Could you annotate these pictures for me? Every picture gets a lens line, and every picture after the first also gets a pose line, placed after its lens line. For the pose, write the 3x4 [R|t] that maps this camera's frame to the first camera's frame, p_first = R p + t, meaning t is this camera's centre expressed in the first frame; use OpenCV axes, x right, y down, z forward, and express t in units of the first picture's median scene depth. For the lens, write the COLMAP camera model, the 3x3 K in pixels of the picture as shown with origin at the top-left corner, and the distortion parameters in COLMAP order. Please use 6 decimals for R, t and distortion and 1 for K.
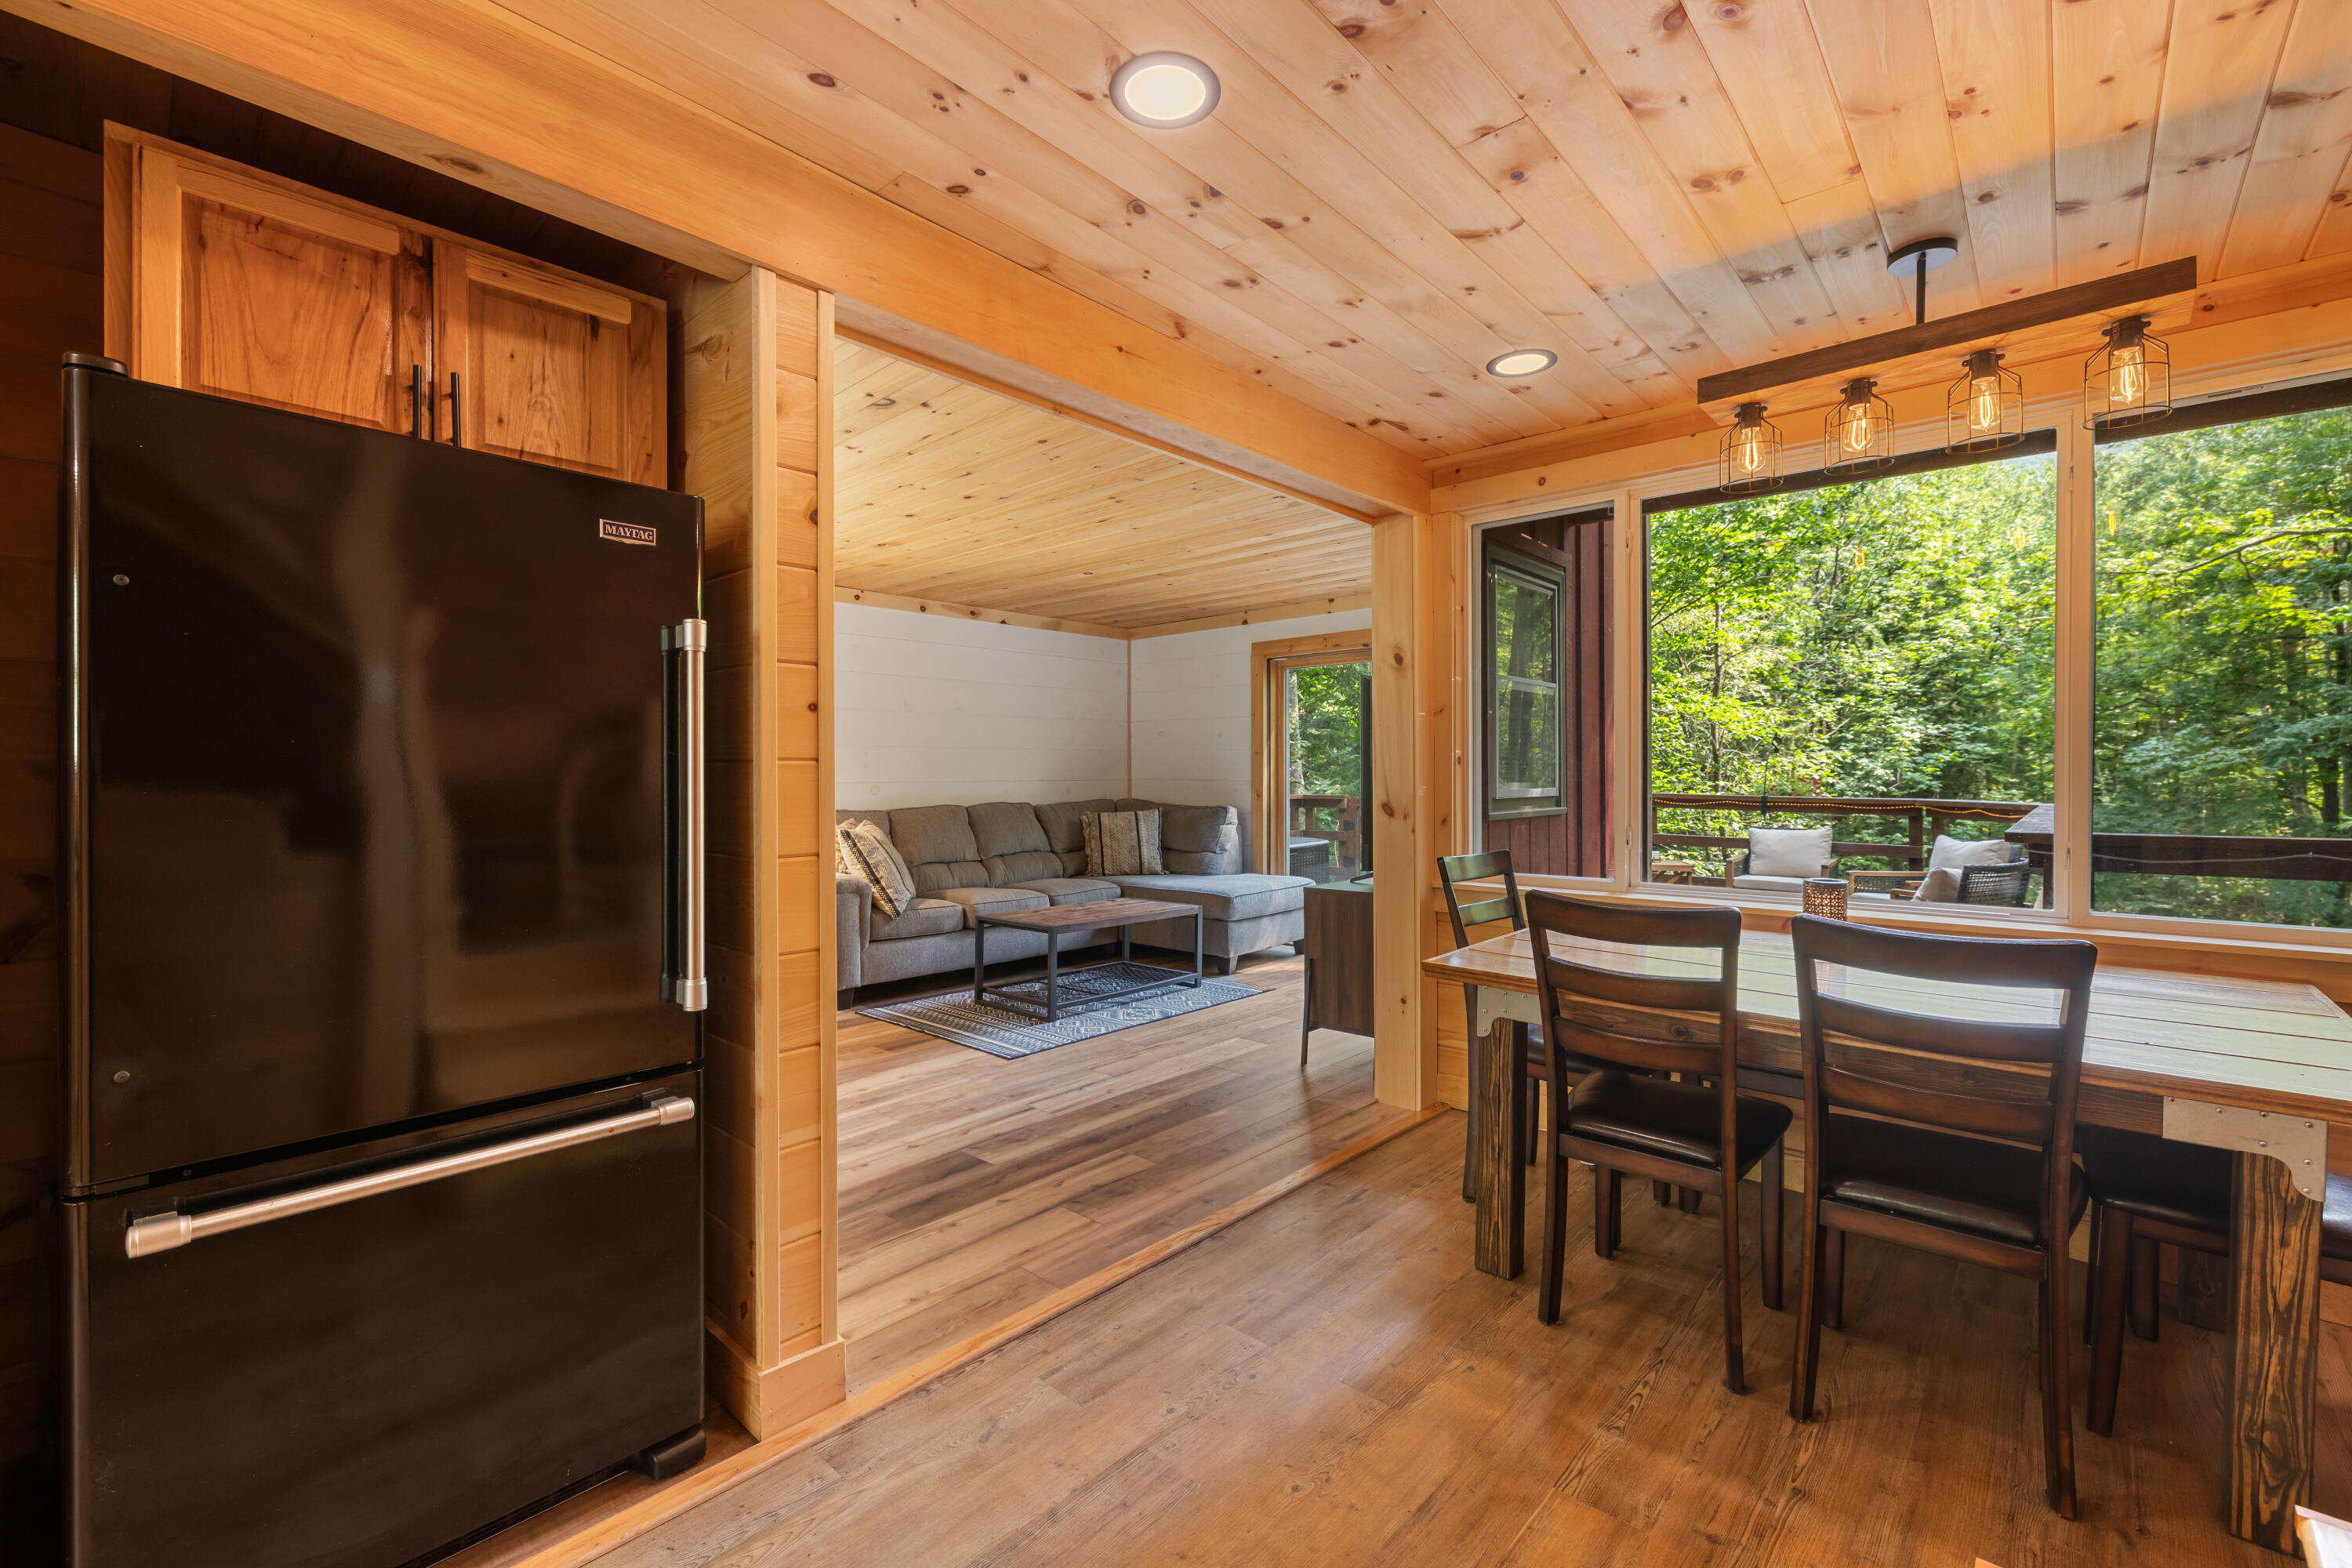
lens RADIAL K [[994.1, 0, 1176.0], [0, 994.1, 784.0], [0, 0, 1]] dist [-0.000766, -0.000707]
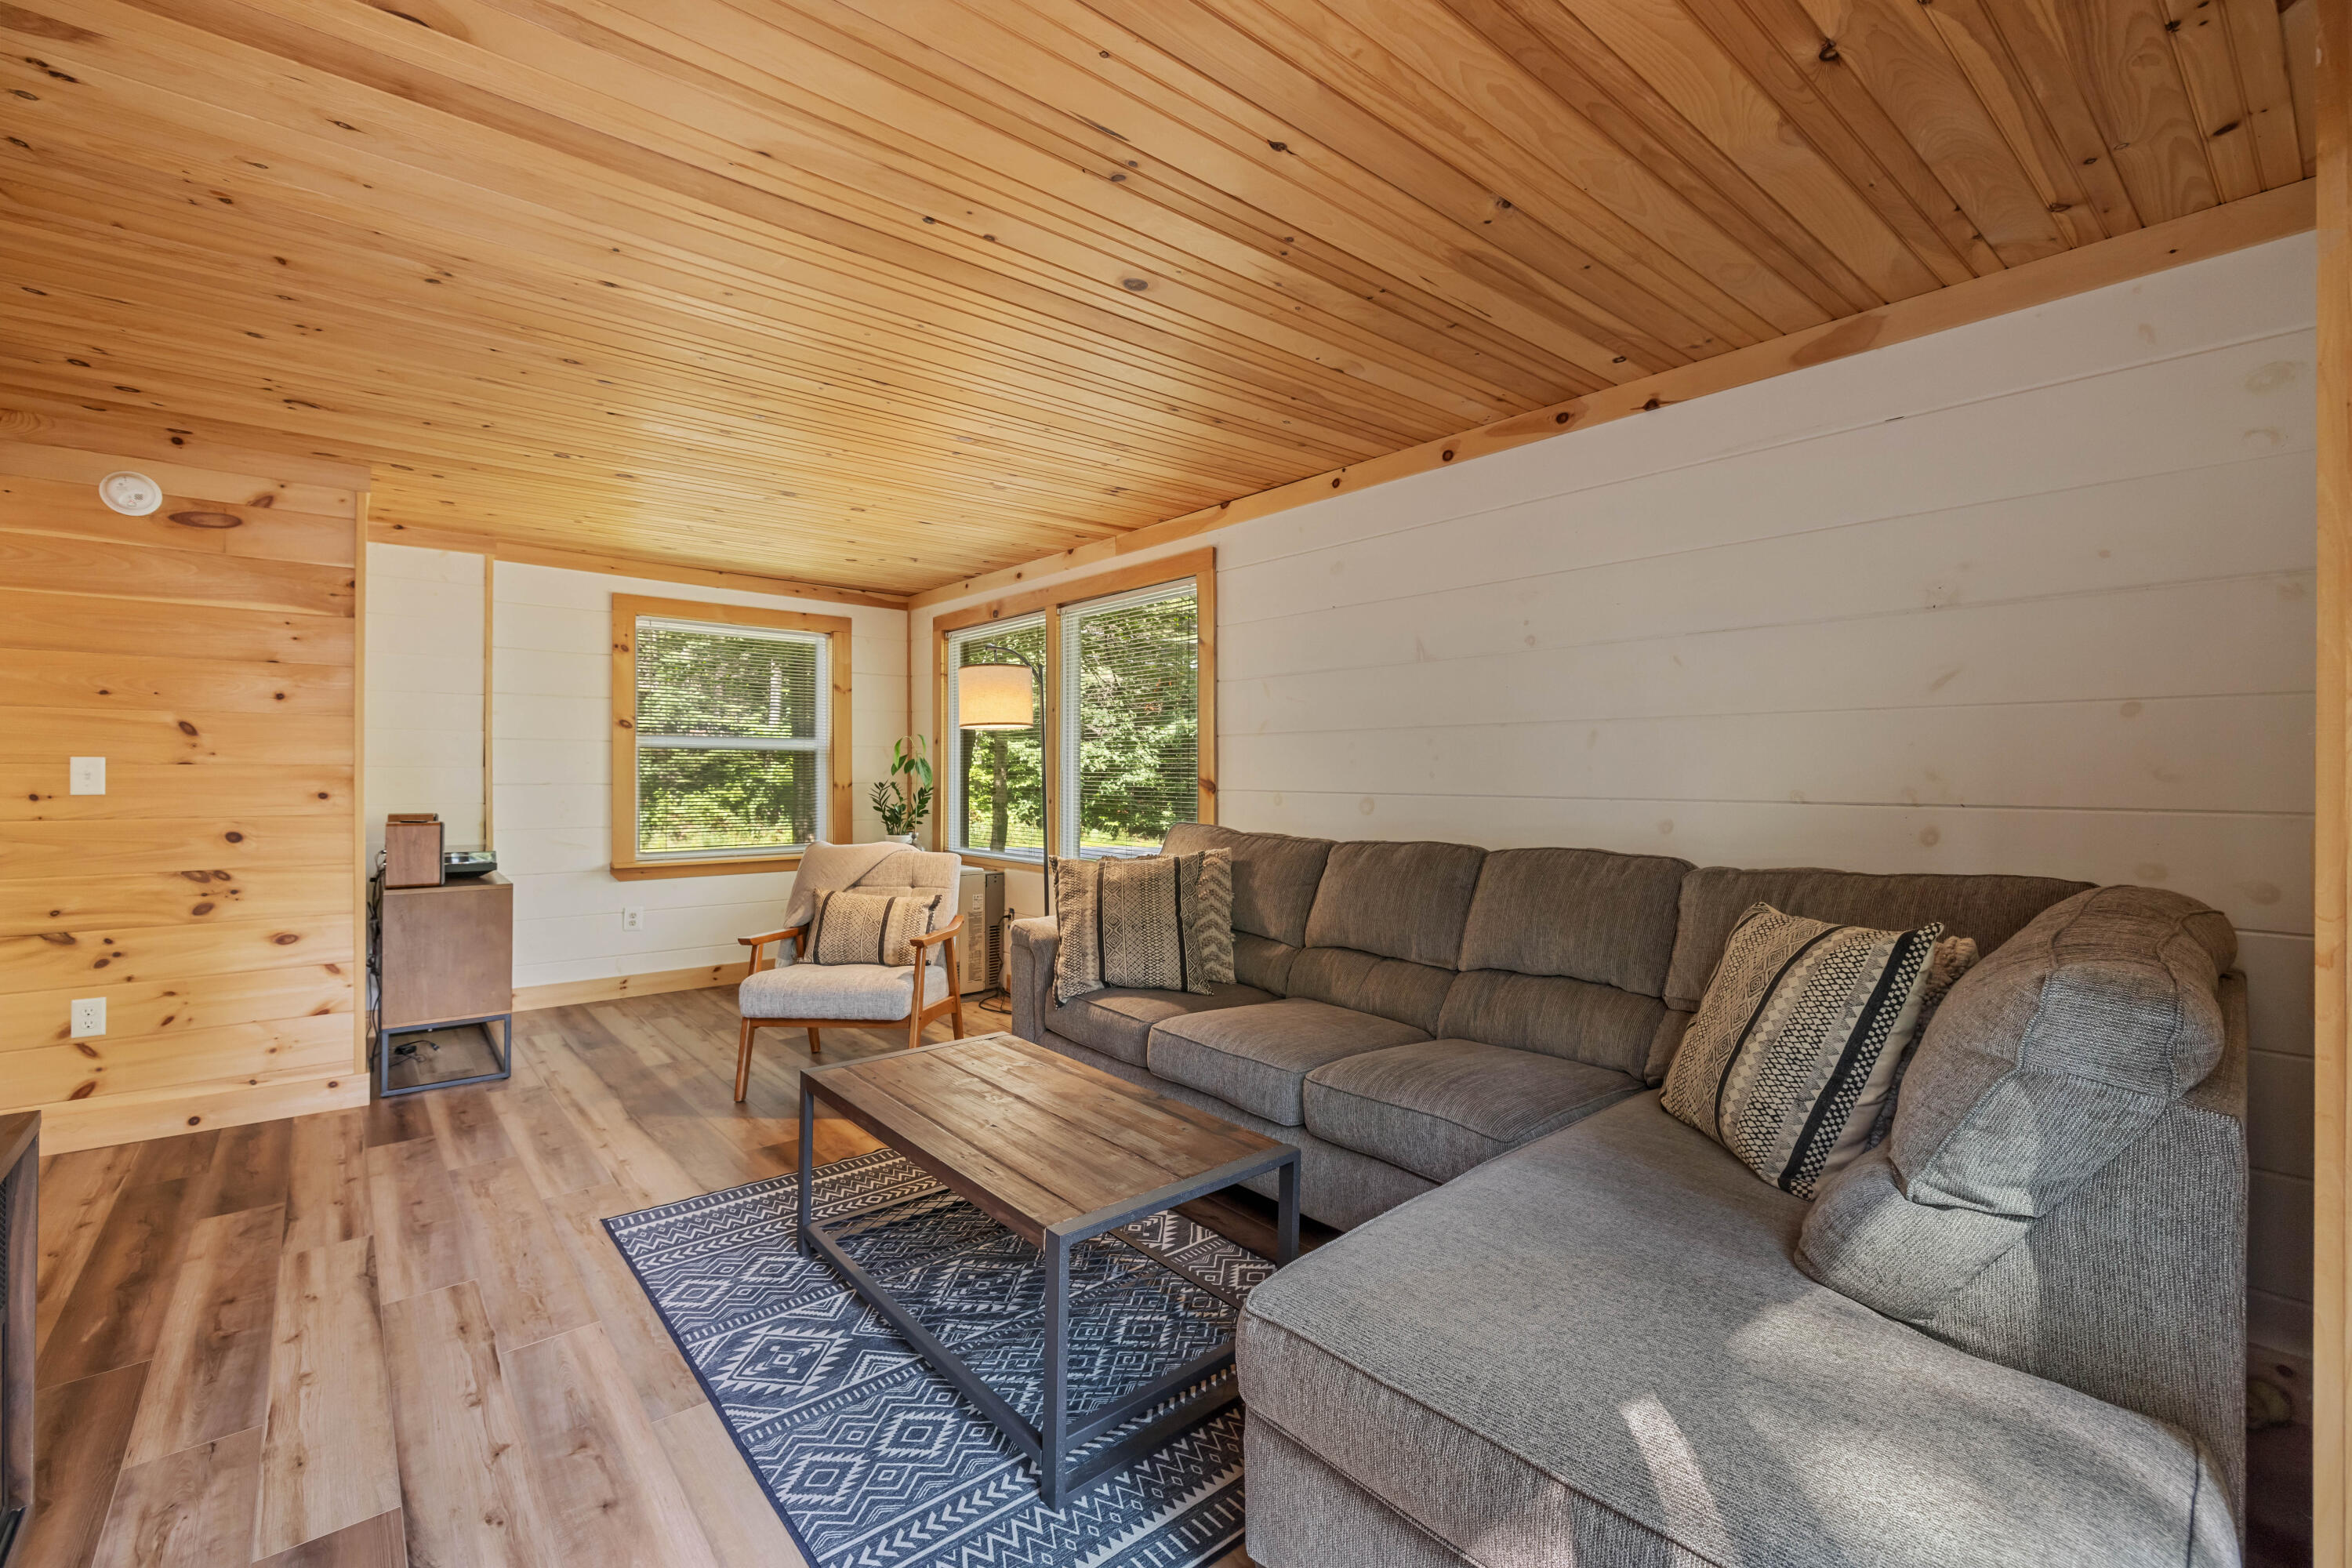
lens RADIAL K [[991.7, 0, 1167.6], [0, 991.7, 773.0], [0, 0, 1]] dist [-0.001284, -0.000353]
pose [[-0.137755, 0.002093, -0.990464, 0.651478], [-0.016358, 0.999857, 0.004388, -0.033238], [0.990331, 0.016807, -0.137701, 2.267577]]
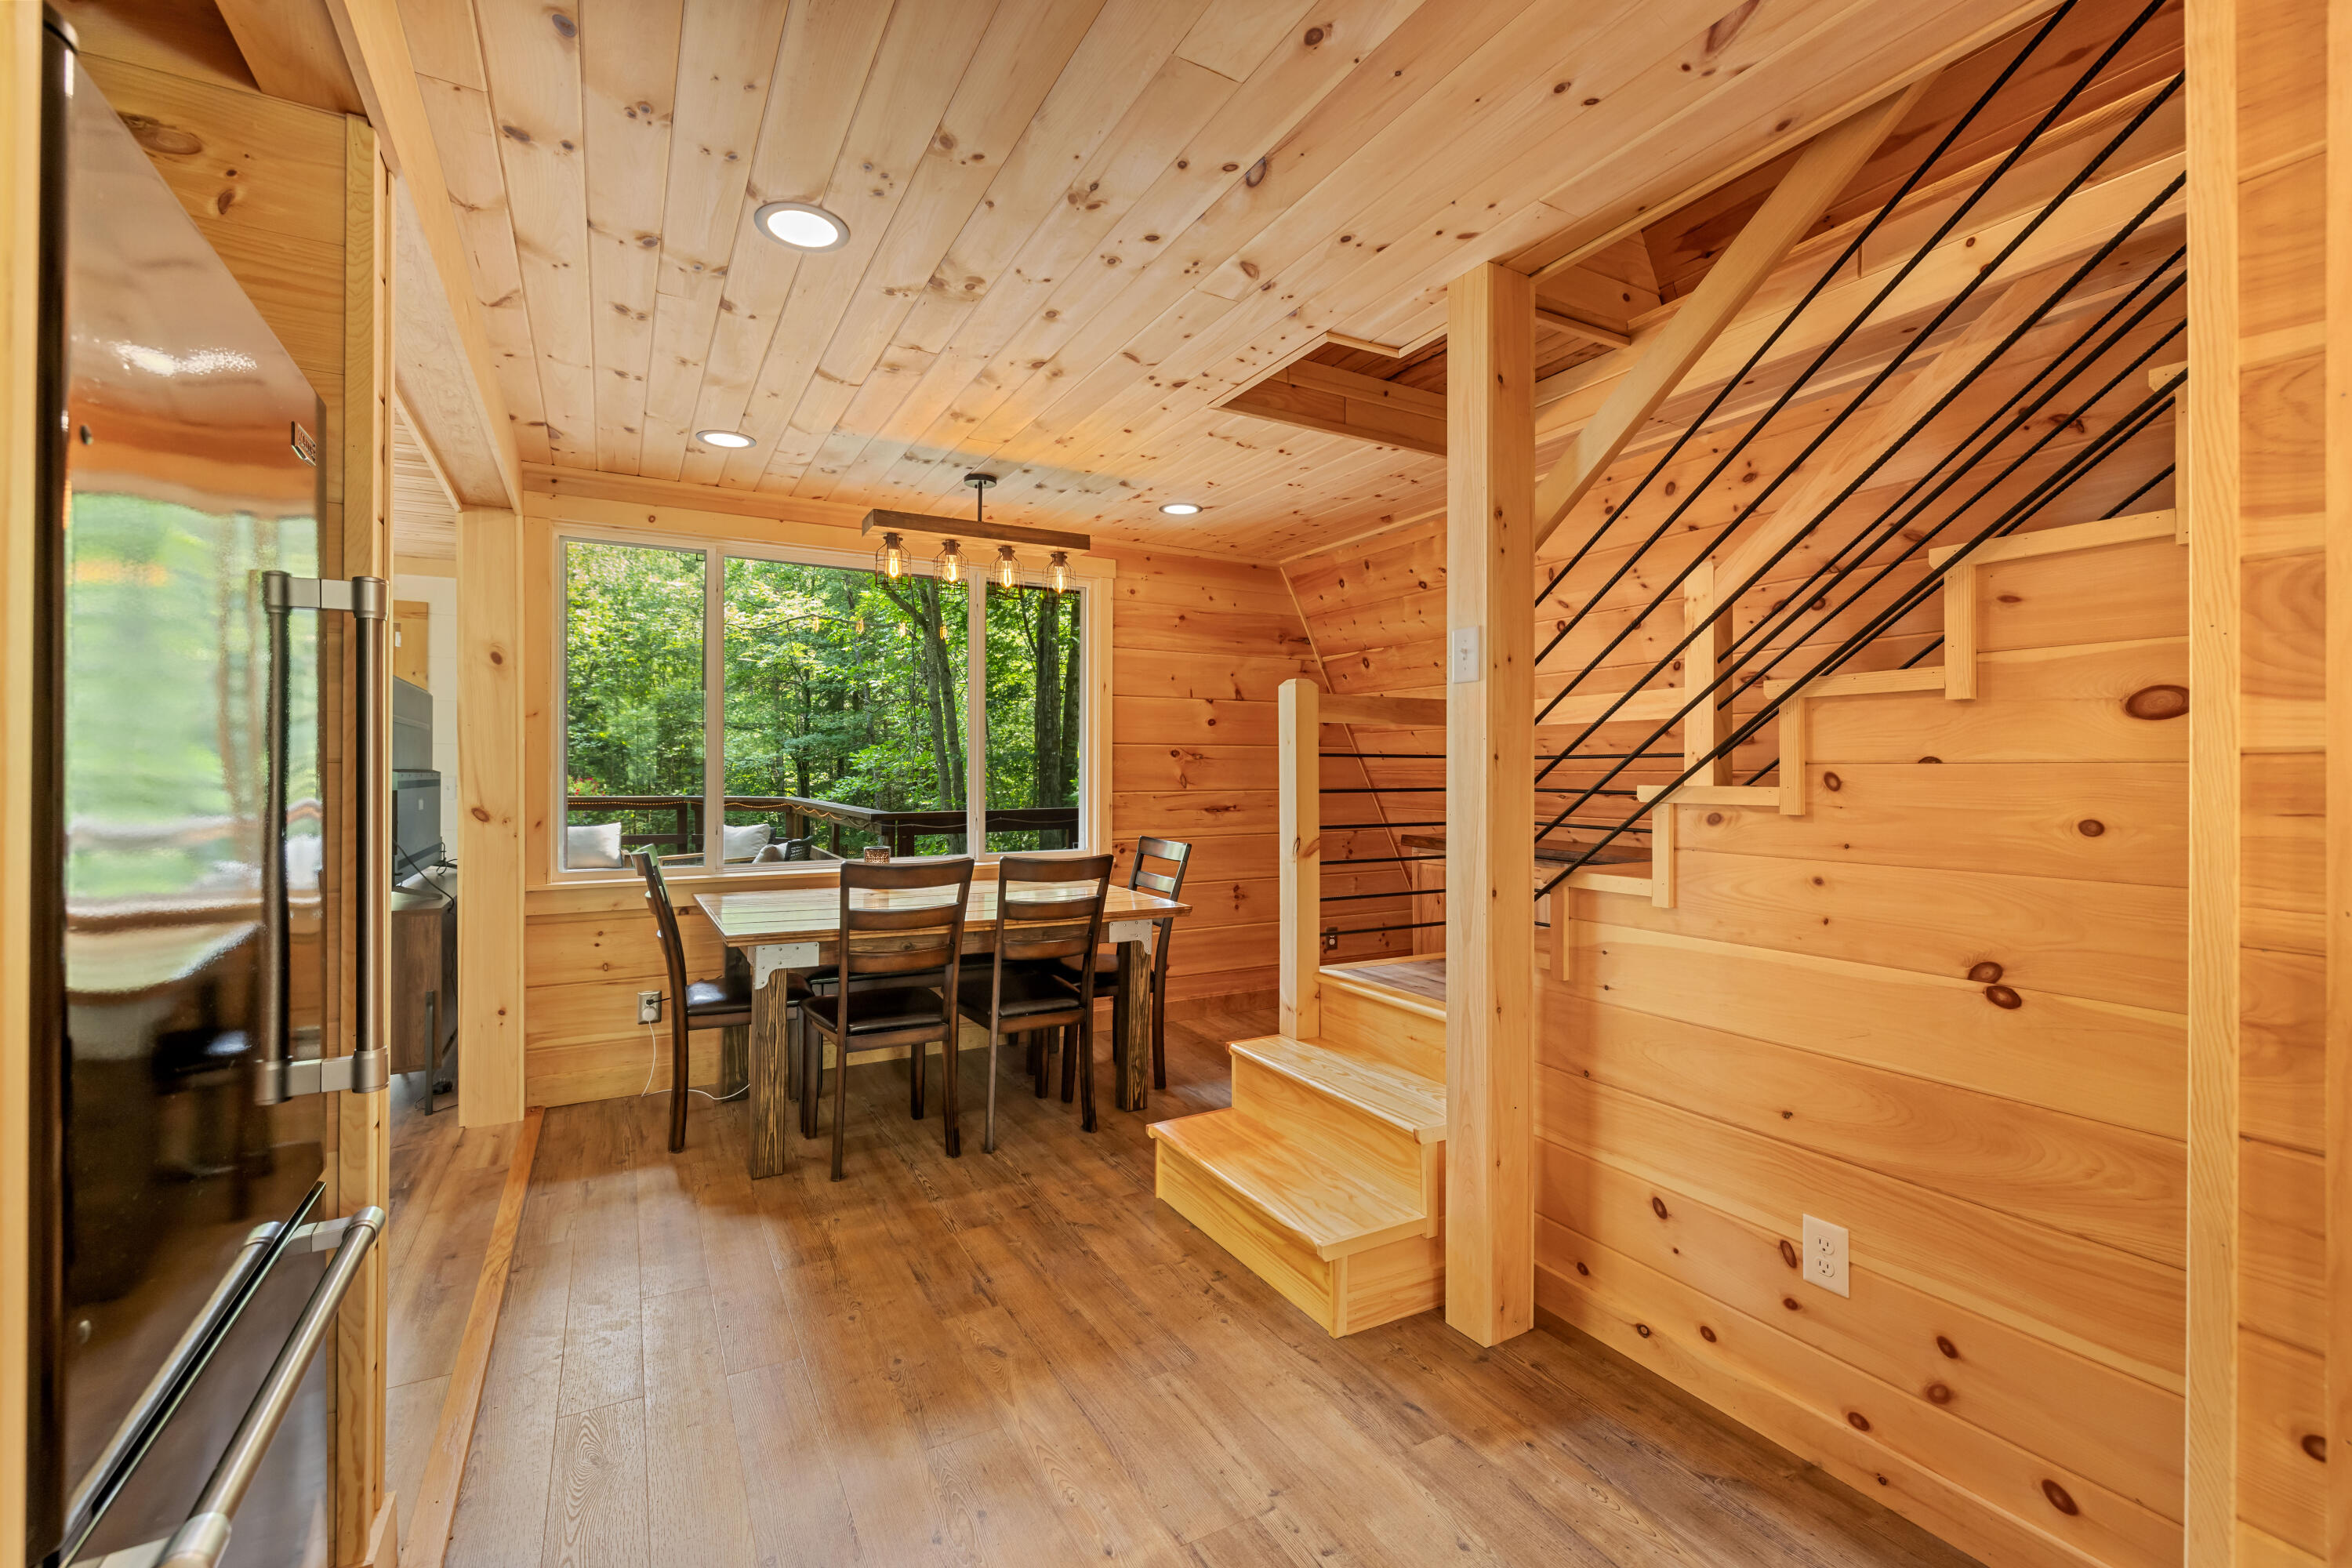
lens RADIAL K [[980.4, 0, 1154.4], [0, 980.4, 767.5], [0, 0, 1]] dist [-0.000209, -0.000405]
pose [[0.330266, 0.007316, 0.943859, -0.631644], [0.009223, 0.999897, -0.010977, -0.003301], [-0.943843, 0.012330, 0.330165, 0.116050]]
